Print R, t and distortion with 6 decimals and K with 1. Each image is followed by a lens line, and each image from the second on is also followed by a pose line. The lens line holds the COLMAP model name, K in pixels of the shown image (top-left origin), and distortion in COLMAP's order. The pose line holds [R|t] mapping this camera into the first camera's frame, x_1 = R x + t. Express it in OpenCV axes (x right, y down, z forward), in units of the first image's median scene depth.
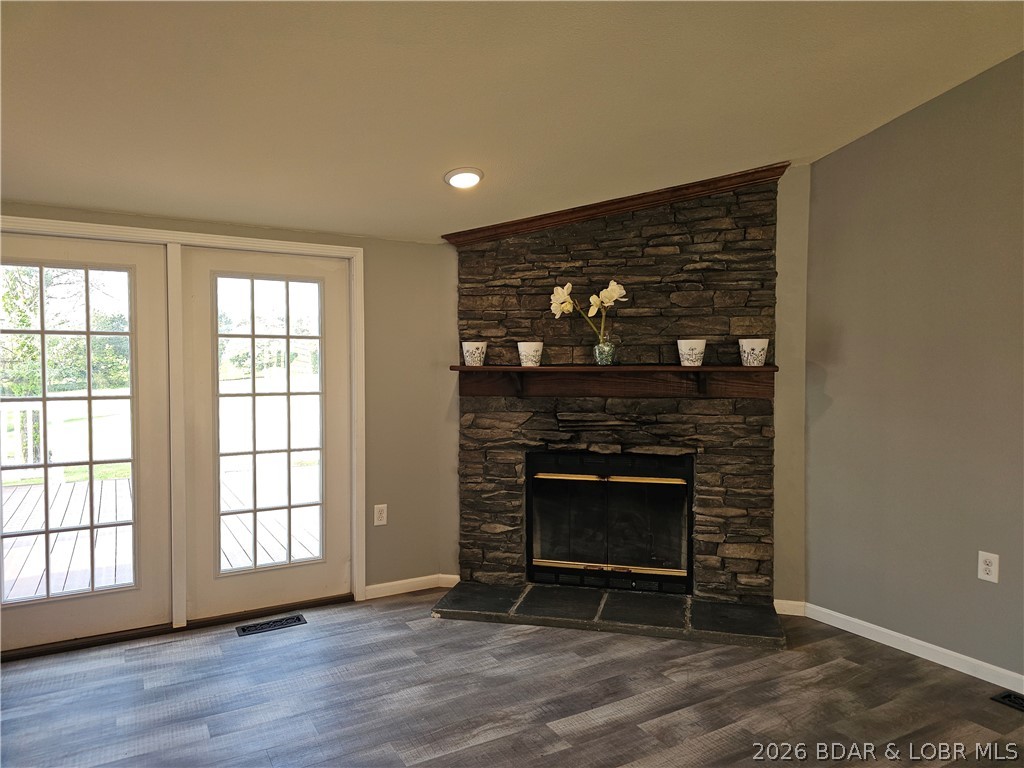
lens RADIAL K [[691.7, 0, 519.0], [0, 691.7, 377.4], [0, 0, 1]] dist [0.043648, -0.008201]
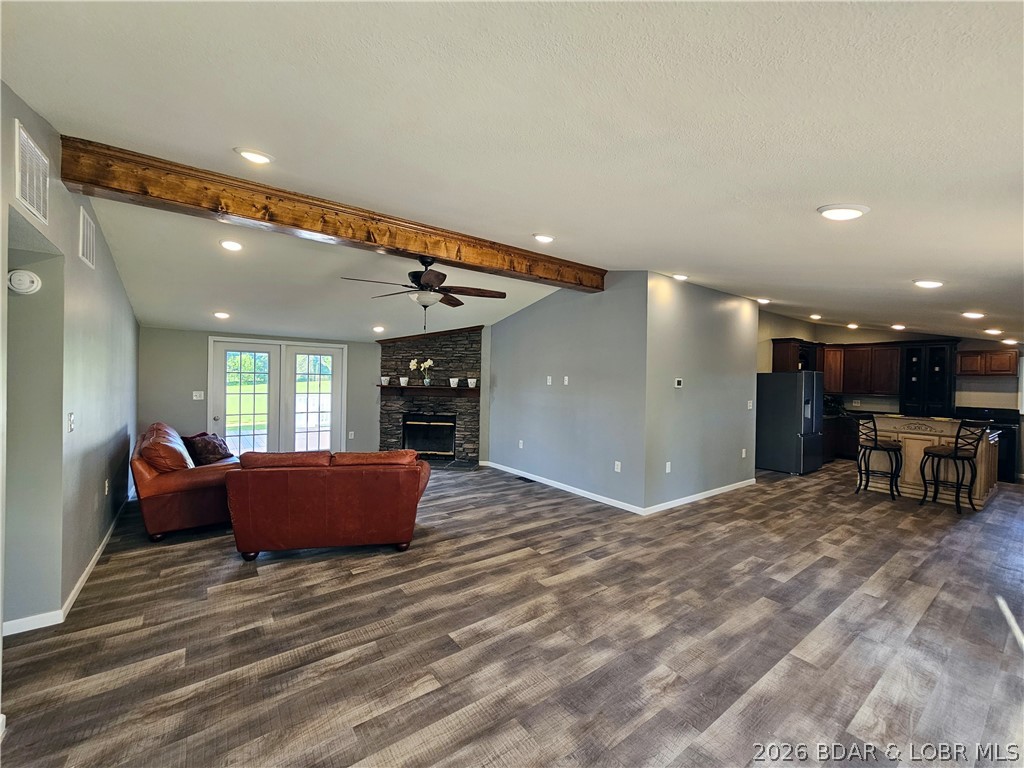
lens RADIAL K [[418.9, 0, 513.3], [0, 418.9, 381.9], [0, 0, 1]] dist [0.000311, 0.000585]
pose [[0.992233, 0.021798, 0.122469, 0.274820], [-0.020617, 0.999728, -0.010898, -0.022960], [-0.122673, 0.008289, 0.992412, -0.898802]]
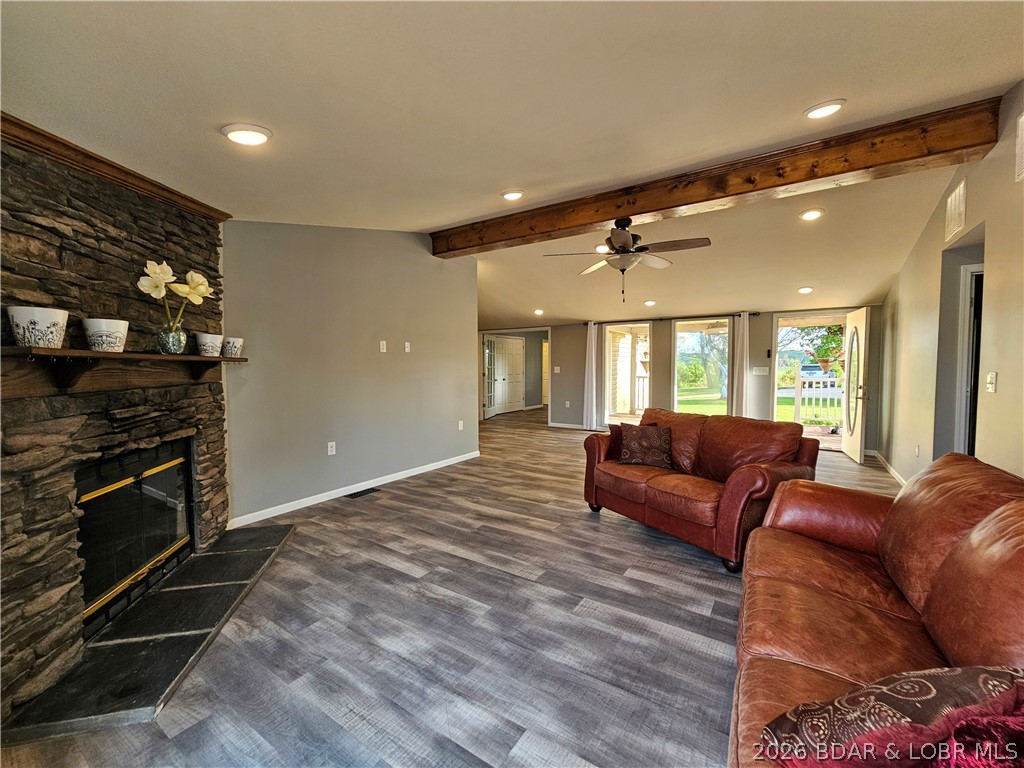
lens RADIAL K [[418.9, 0, 515.9], [0, 418.9, 387.1], [0, 0, 1]] dist [0.000311, 0.000585]
pose [[-0.453222, -0.044709, 0.890276, -0.625093], [0.014817, 0.998226, 0.057674, 0.002016], [-0.891275, 0.039330, -0.451755, 0.841381]]
